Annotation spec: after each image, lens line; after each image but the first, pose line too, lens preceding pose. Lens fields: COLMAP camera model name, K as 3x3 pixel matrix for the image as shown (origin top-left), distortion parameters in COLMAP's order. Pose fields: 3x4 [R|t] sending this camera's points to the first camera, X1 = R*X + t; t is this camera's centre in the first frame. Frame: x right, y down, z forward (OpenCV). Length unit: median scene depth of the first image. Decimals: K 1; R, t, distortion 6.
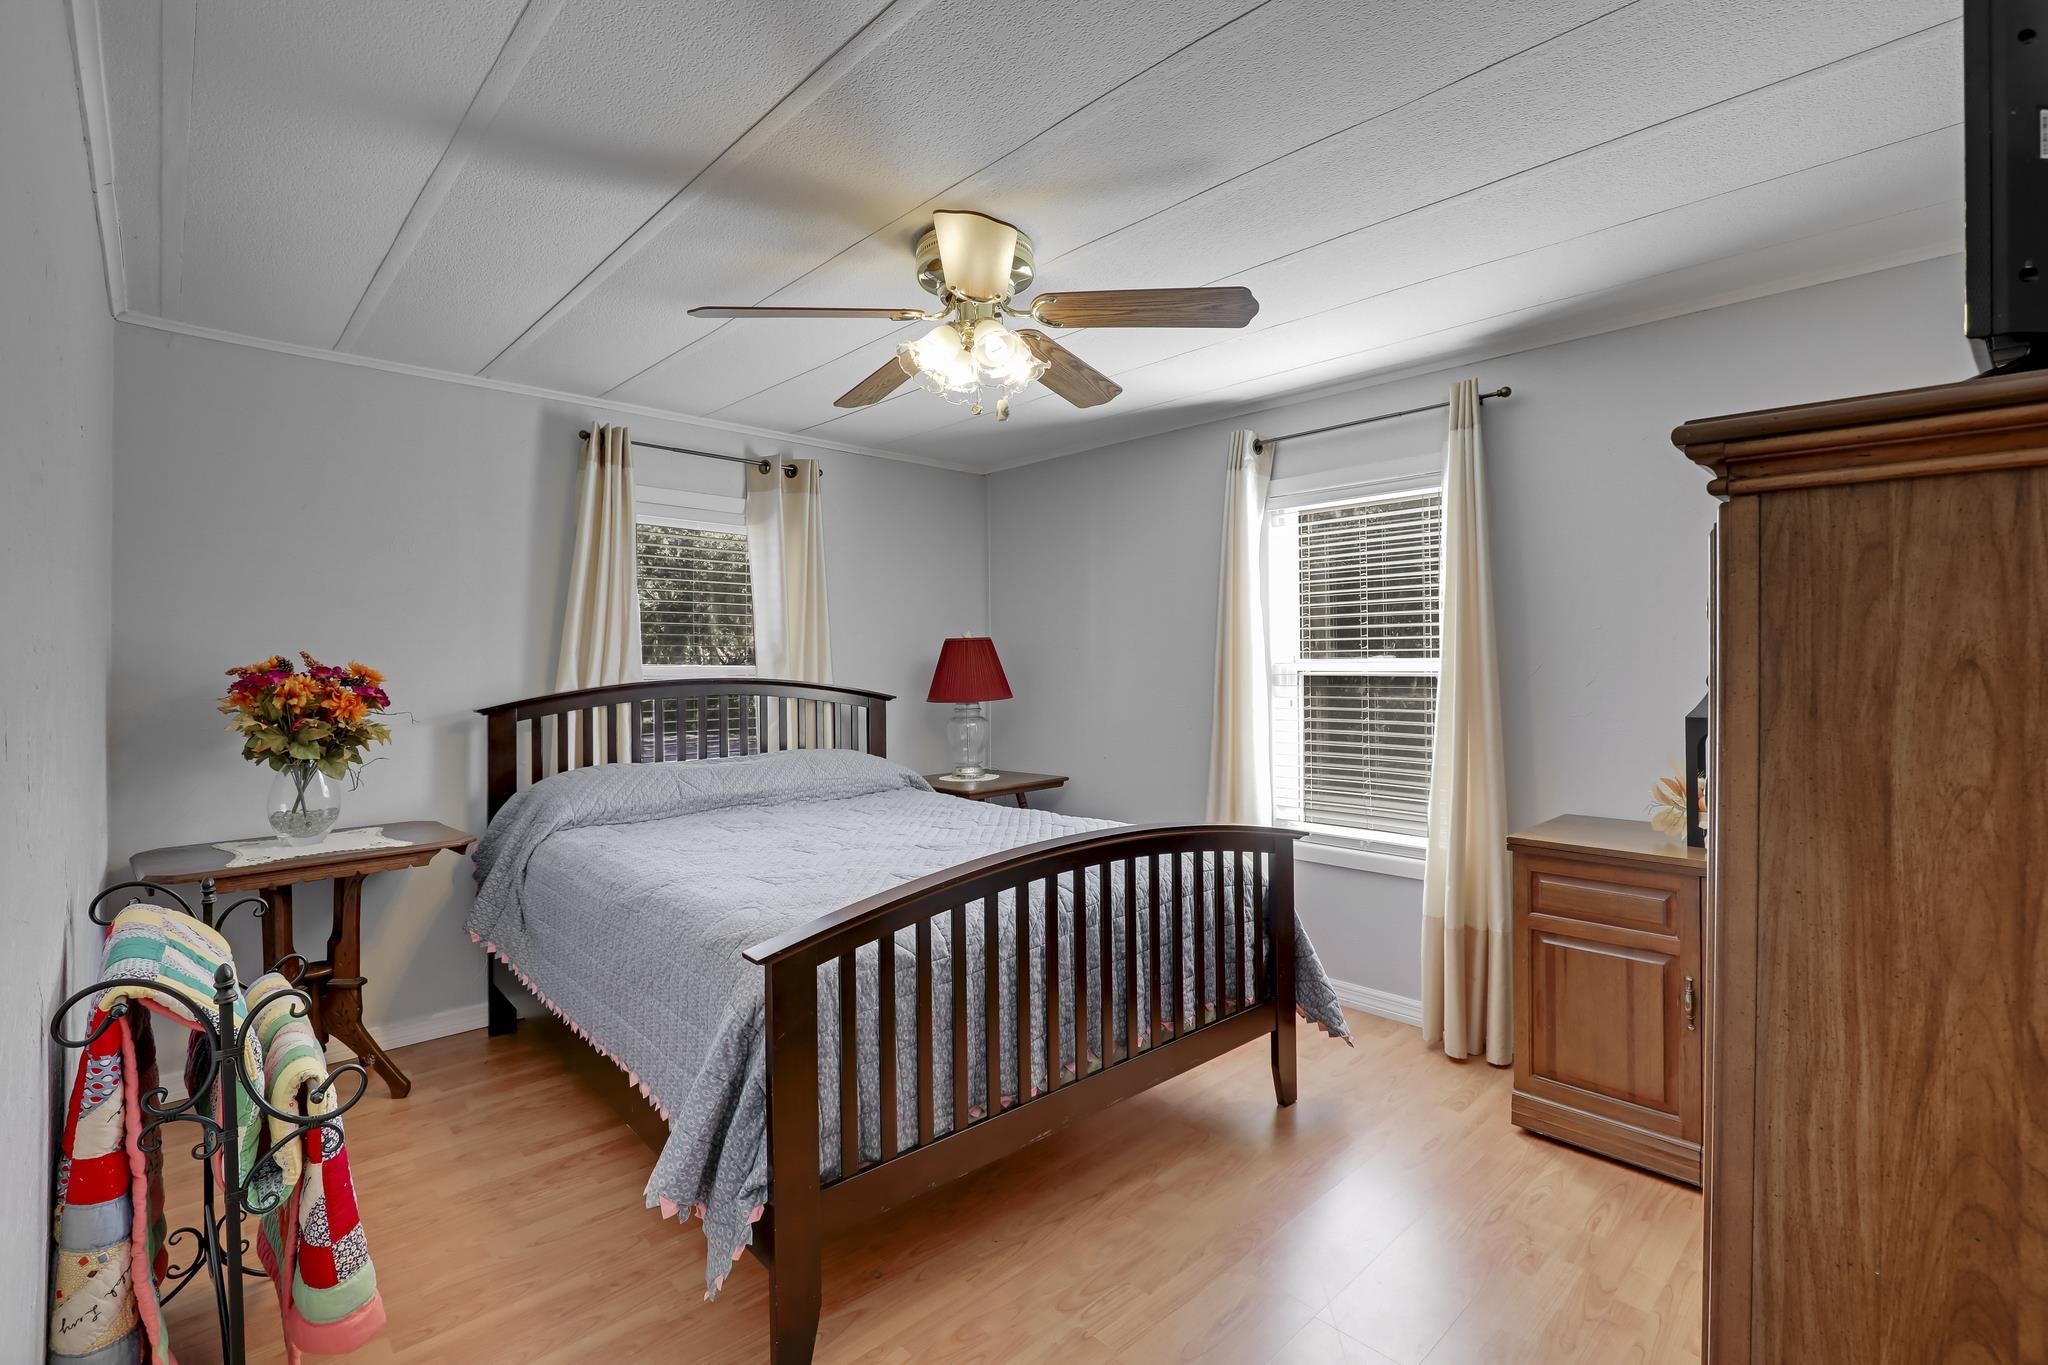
lens RADIAL K [[926.6, 0, 1034.1], [0, 926.6, 685.4], [0, 0, 1]] dist [-0.024121, 0.007362]
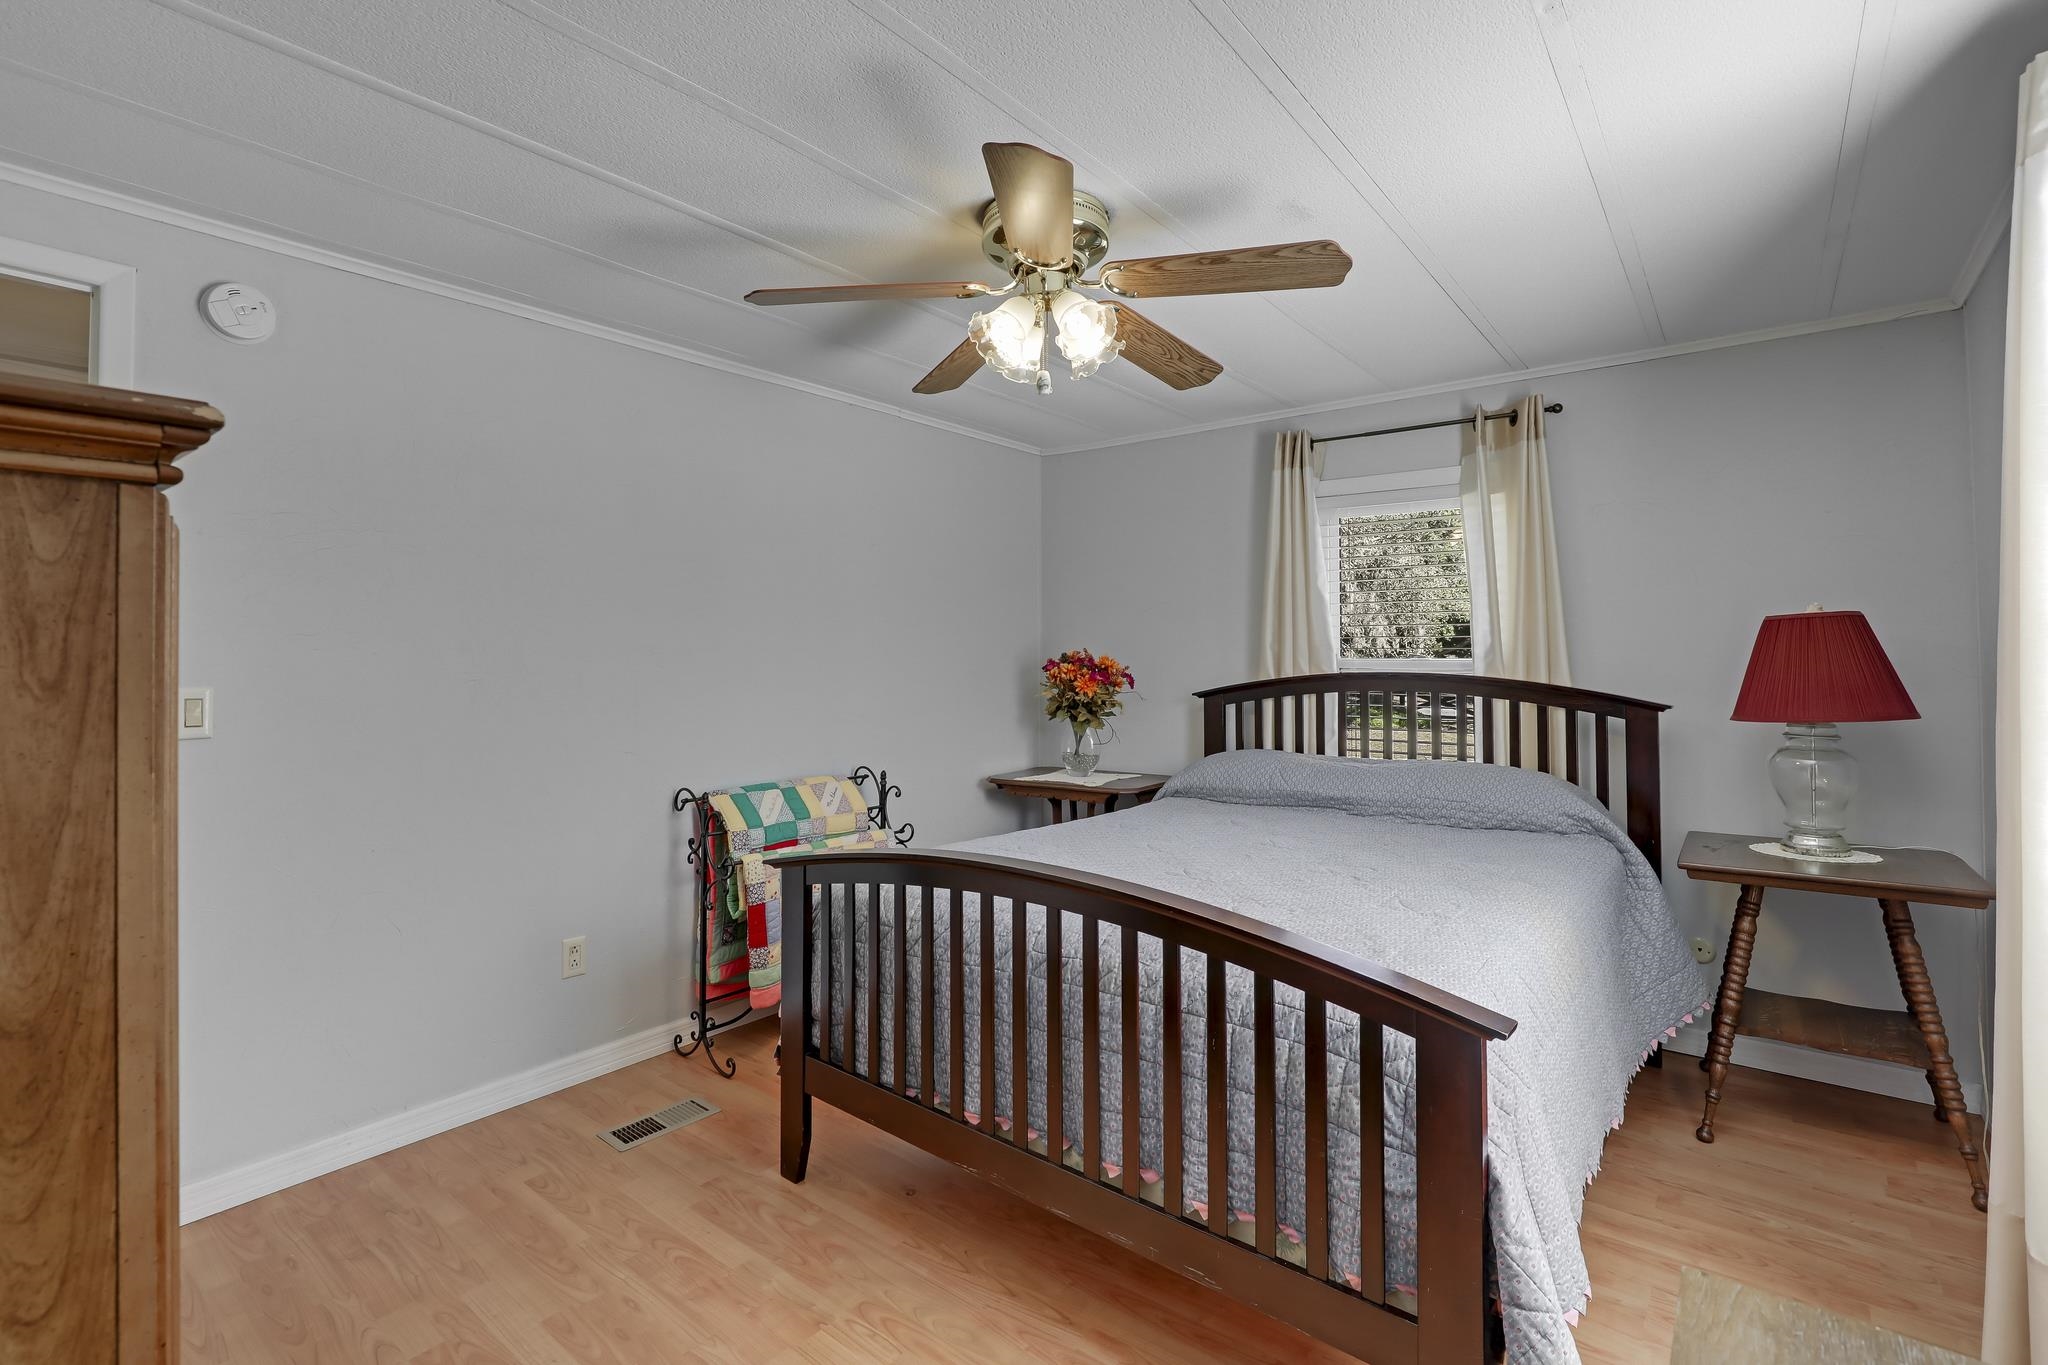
lens RADIAL K [[941.4, 0, 1034.9], [0, 941.4, 675.9], [0, 0, 1]] dist [-0.031353, 0.008162]
pose [[0.150353, 0.023824, -0.988345, 0.557956], [-0.025169, 0.999478, 0.020264, -0.015313], [0.988312, 0.021829, 0.150874, 0.546701]]
